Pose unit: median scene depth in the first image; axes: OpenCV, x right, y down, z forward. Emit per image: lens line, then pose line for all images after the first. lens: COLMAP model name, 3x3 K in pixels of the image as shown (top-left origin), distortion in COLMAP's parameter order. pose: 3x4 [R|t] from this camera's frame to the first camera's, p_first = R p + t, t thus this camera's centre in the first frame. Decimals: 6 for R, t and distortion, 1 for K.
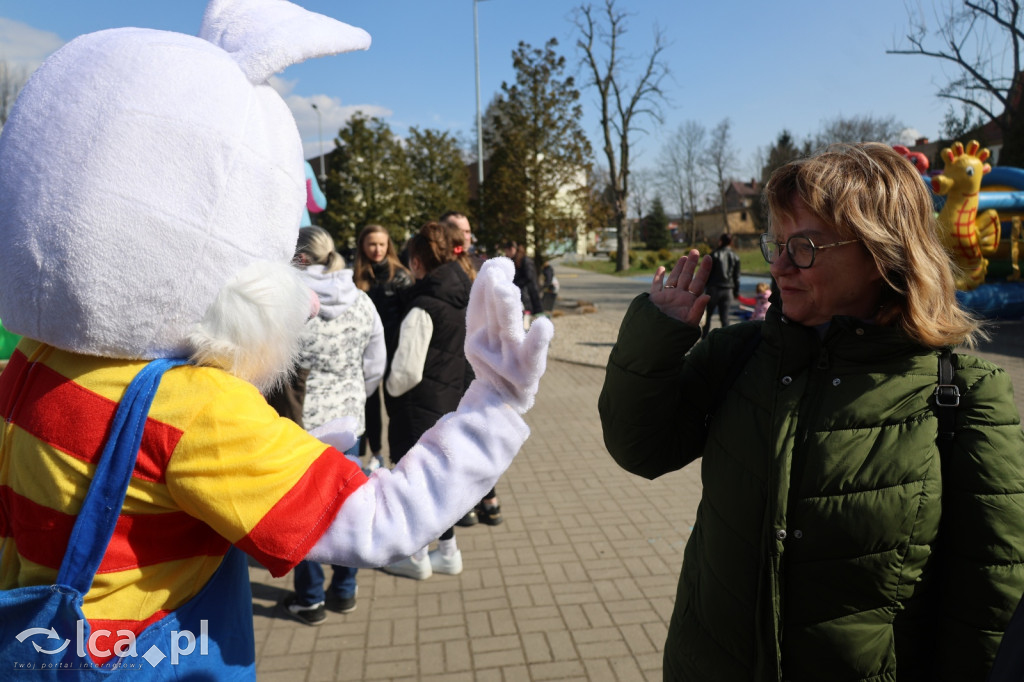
lens RADIAL K [[1591.6, 0, 512.3], [0, 1591.6, 340.9], [0, 0, 1]] dist [-0.026428, 0.000000]
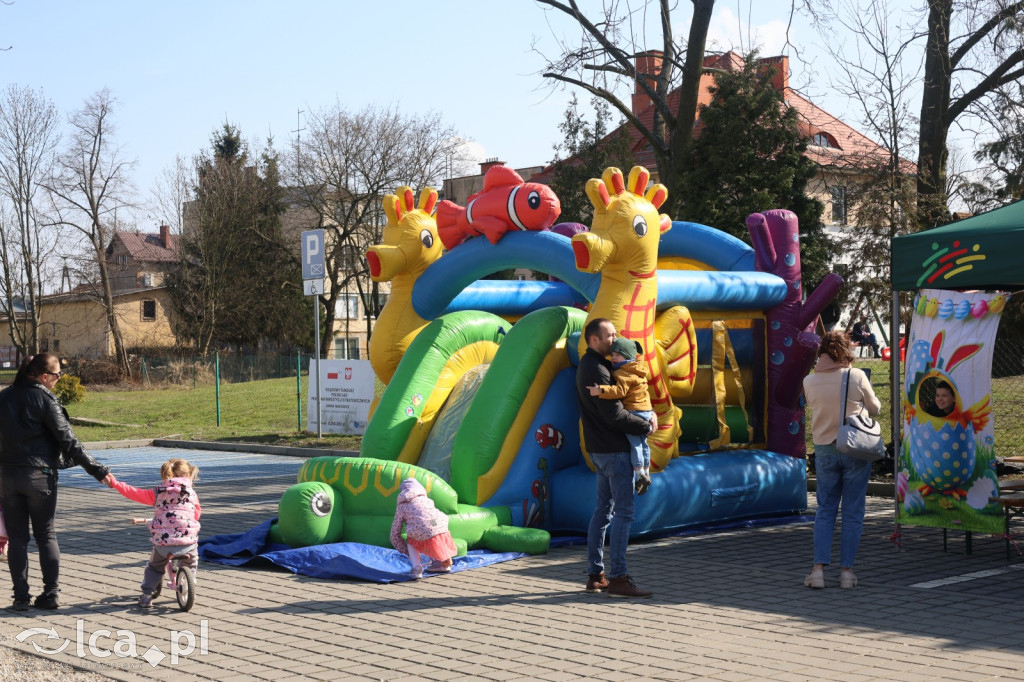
lens RADIAL K [[1591.6, 0, 511.3], [0, 1591.6, 339.8], [0, 0, 1]] dist [-0.026428, 0.000000]
pose [[0.837739, 0.010109, 0.545977, -0.012741], [0.024546, 0.998121, -0.056145, -0.042486], [-0.545519, 0.060436, 0.835917, 0.575643]]
